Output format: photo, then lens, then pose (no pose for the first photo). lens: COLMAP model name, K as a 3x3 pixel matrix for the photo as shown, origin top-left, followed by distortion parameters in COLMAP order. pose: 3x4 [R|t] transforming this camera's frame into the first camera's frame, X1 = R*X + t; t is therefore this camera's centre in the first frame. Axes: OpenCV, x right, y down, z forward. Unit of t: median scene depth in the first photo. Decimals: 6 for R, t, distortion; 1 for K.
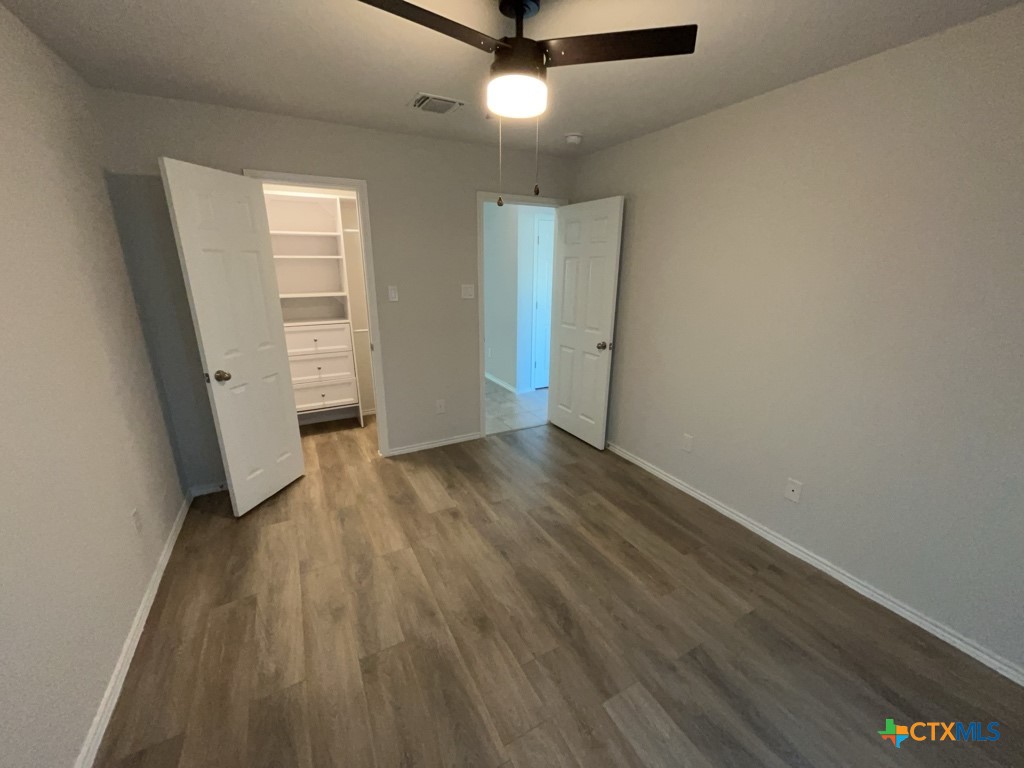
lens RADIAL K [[411.6, 0, 519.7], [0, 411.6, 377.2], [0, 0, 1]] dist [-0.002741, 0.000622]
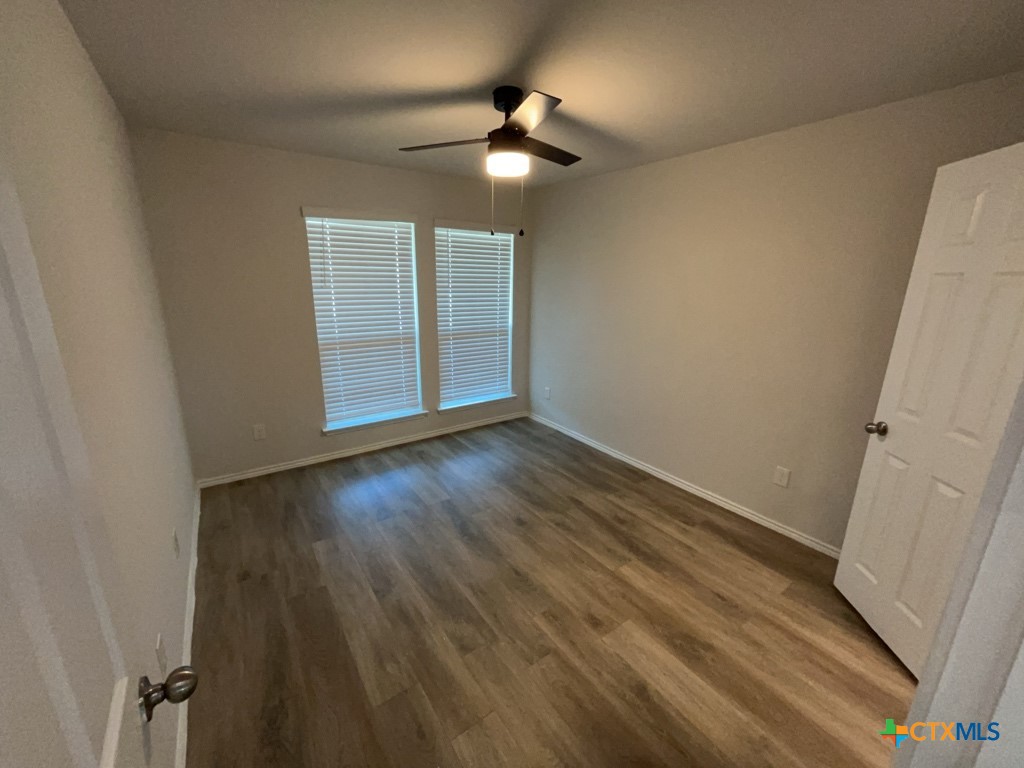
lens RADIAL K [[411.6, 0, 512.1], [0, 411.6, 383.3], [0, 0, 1]] dist [-0.002741, 0.000622]
pose [[-0.994393, -0.002747, -0.105710, 0.073294], [-0.055371, 0.865191, 0.498375, -0.419515], [0.090090, 0.501434, -0.860493, 1.503295]]
